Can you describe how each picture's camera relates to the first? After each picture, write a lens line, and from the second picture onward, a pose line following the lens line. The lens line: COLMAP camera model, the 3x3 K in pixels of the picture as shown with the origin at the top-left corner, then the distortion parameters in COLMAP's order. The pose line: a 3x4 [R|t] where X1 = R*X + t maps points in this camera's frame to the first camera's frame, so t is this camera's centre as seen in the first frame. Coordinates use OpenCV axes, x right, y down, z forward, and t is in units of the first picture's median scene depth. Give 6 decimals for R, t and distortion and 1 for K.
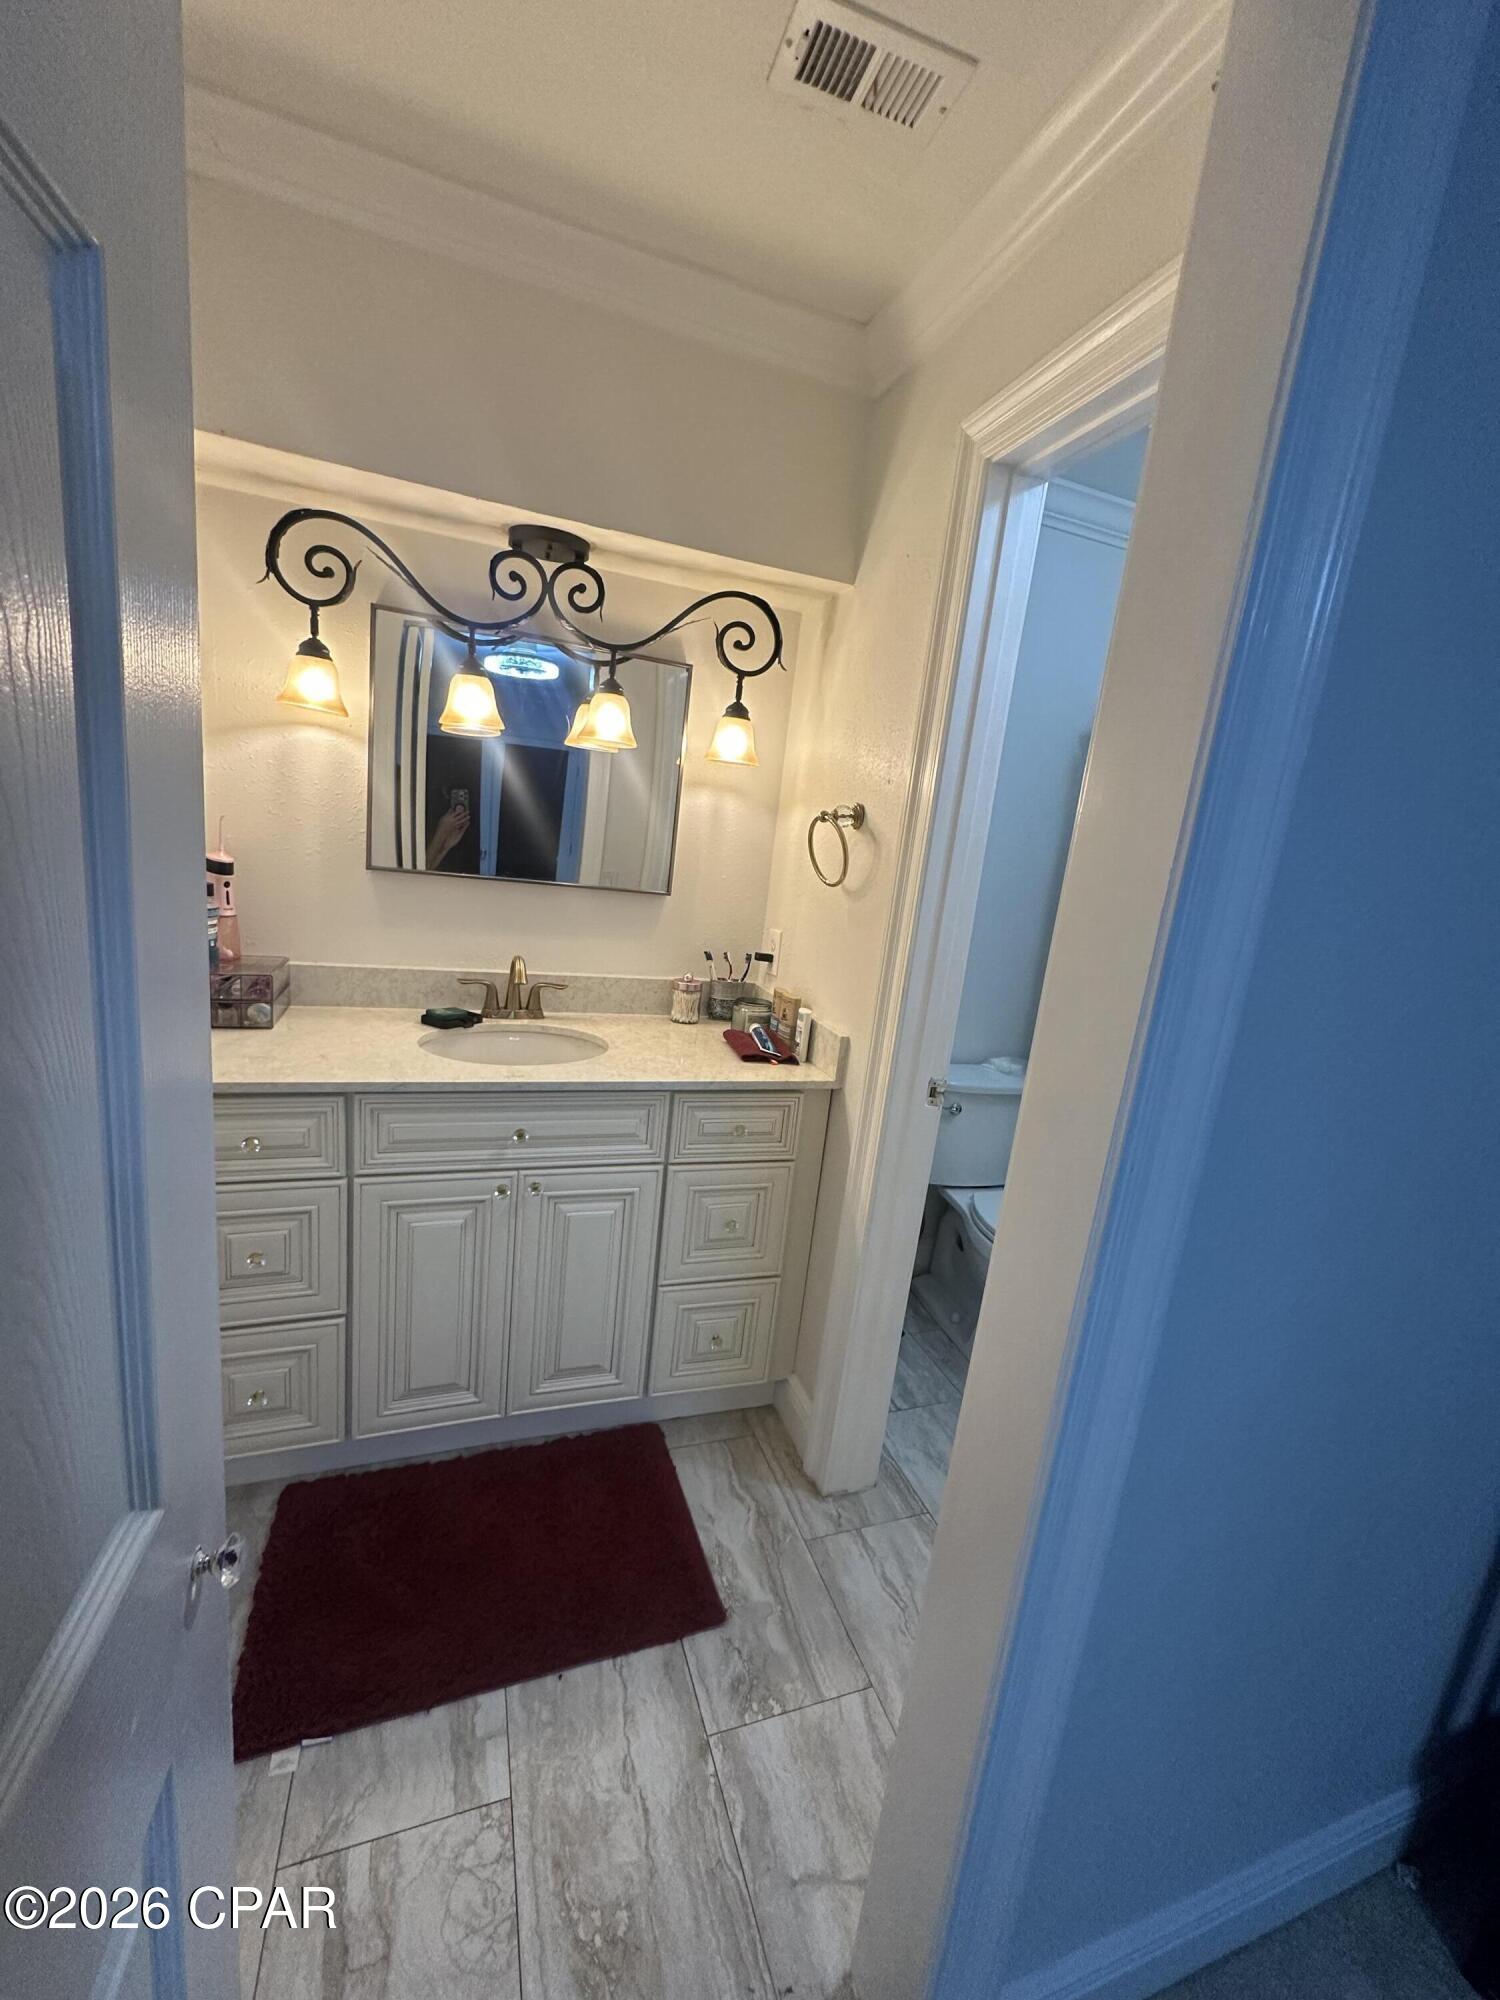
lens RADIAL K [[799.3, 0, 746.9], [0, 799.3, 994.7], [0, 0, 1]] dist [0.001308, 0.000115]
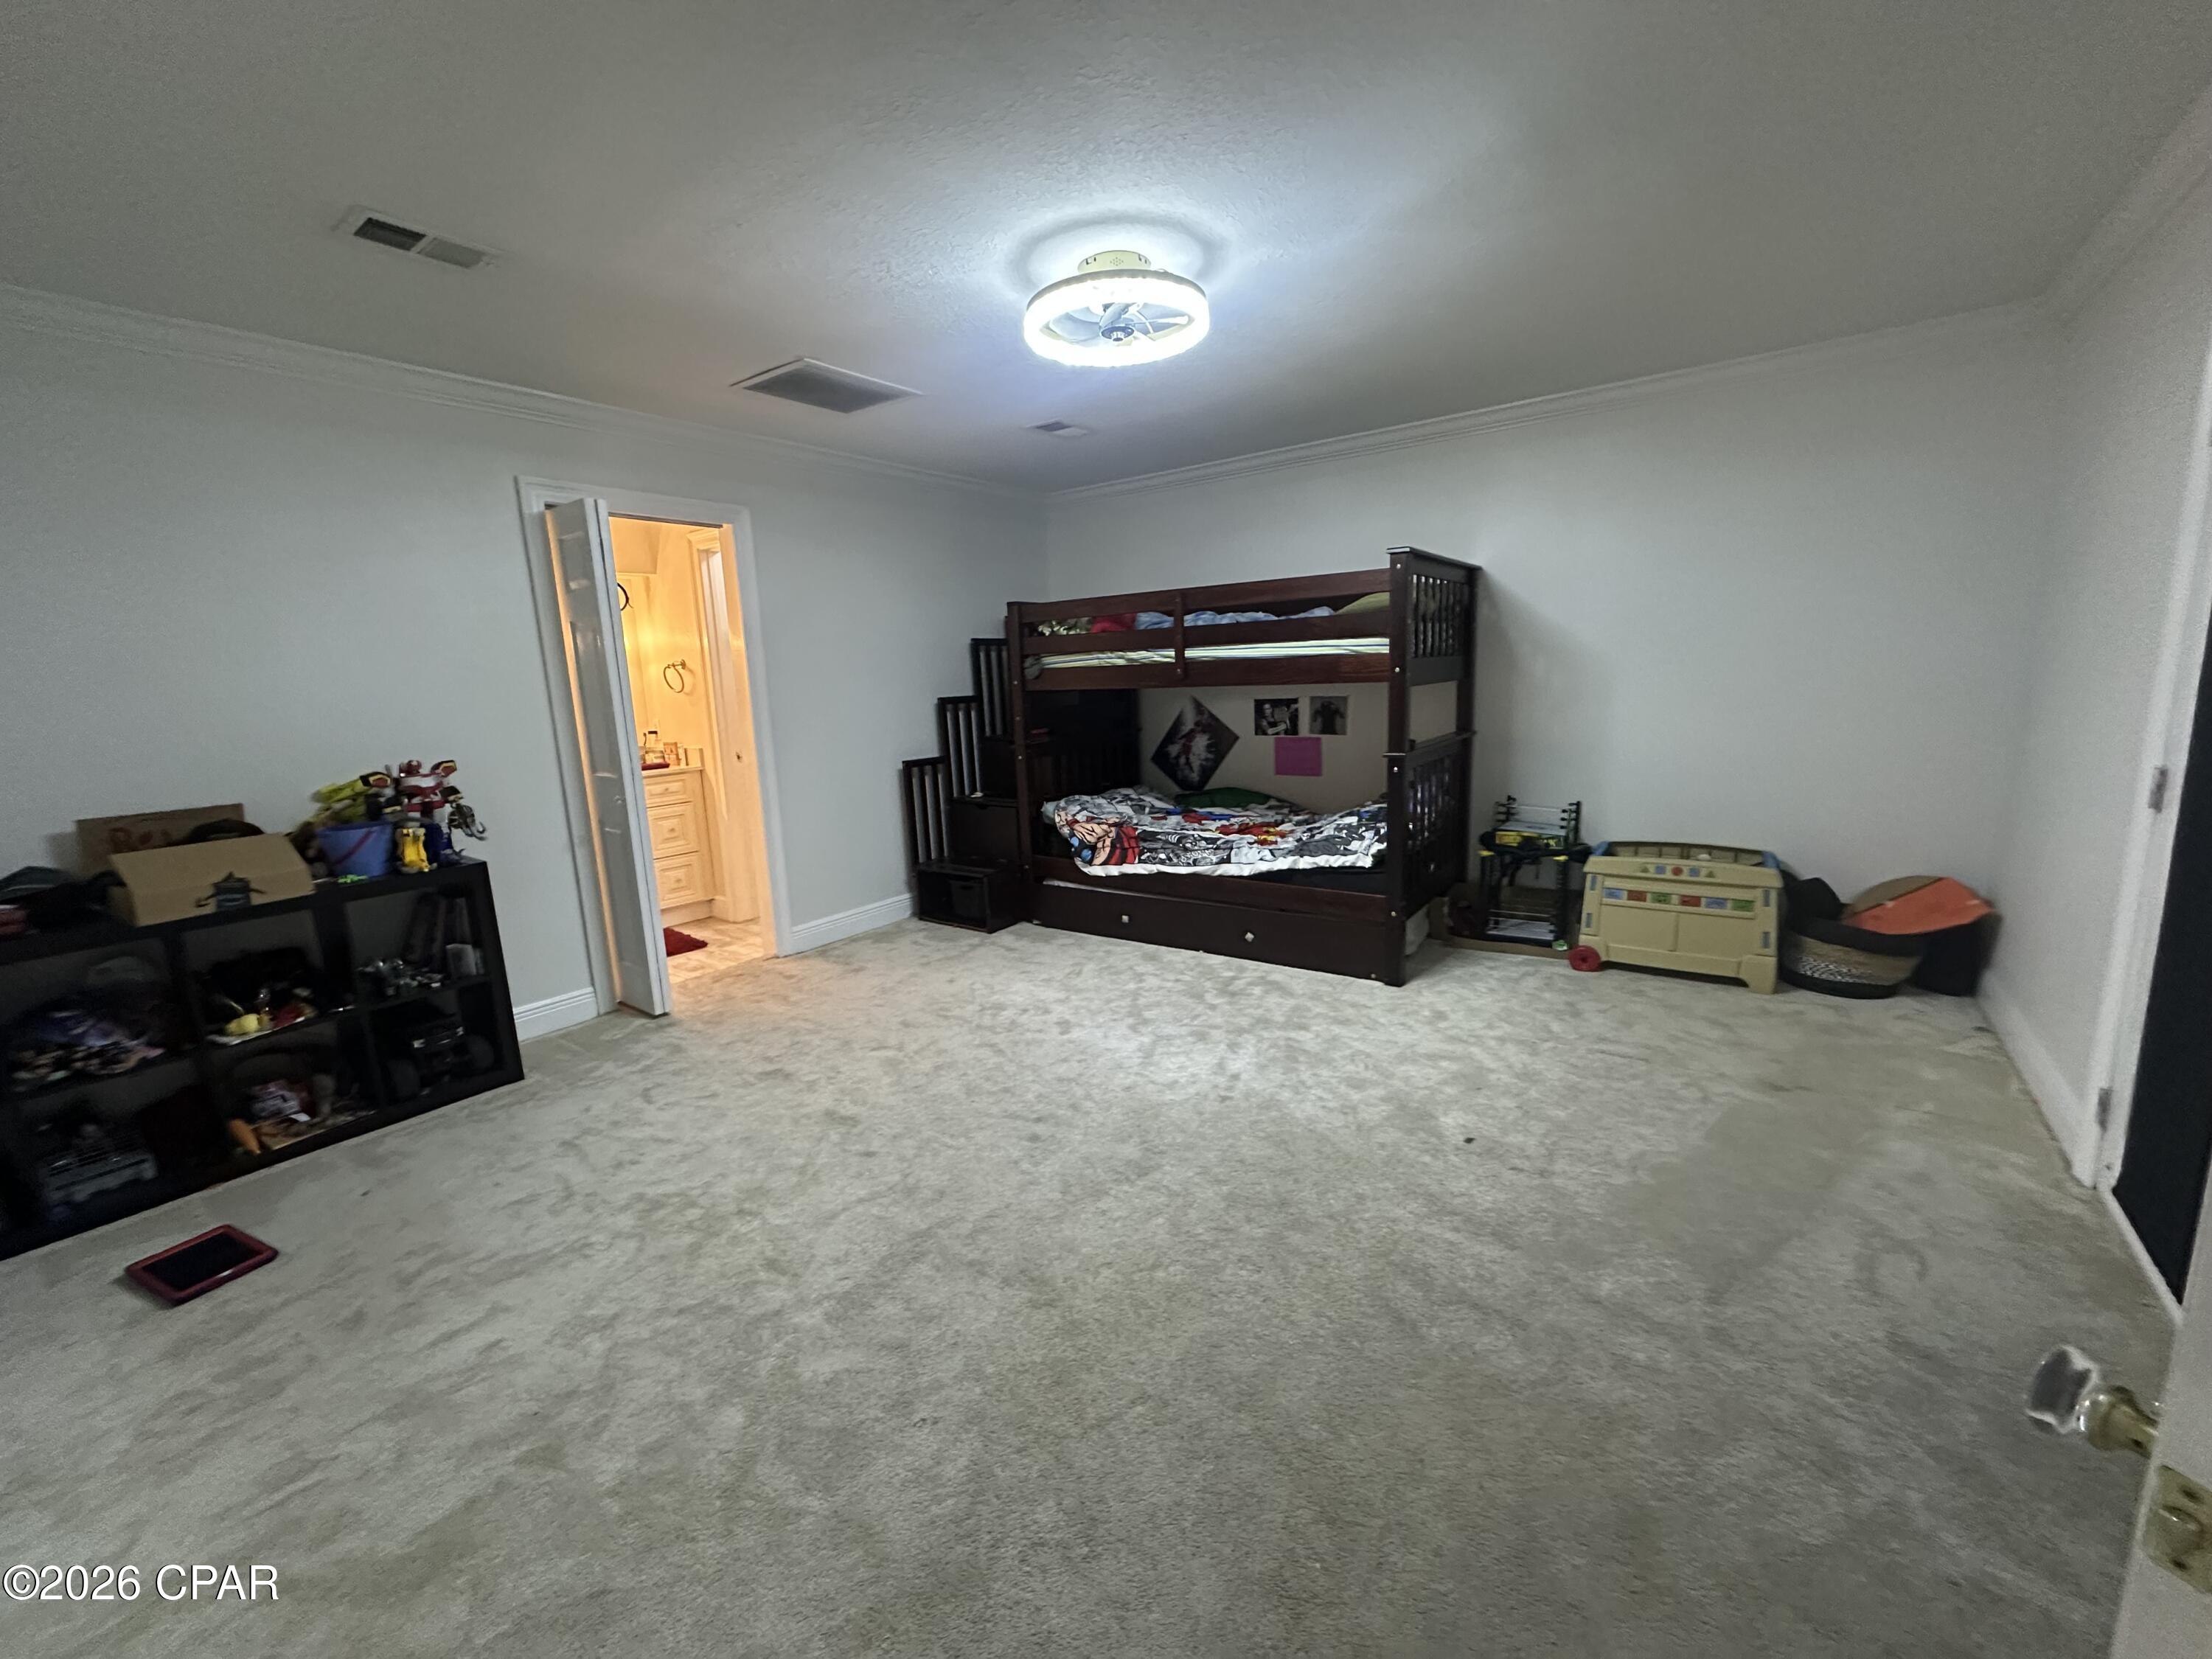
lens RADIAL K [[884.0, 0, 1099.2], [0, 884.0, 831.9], [0, 0, 1]] dist [0.001308, 0.000115]
pose [[0.821949, -0.234878, 0.518875, -0.369039], [0.241410, 0.968799, 0.056126, 0.471194], [-0.515868, 0.079129, 0.853005, -2.113554]]
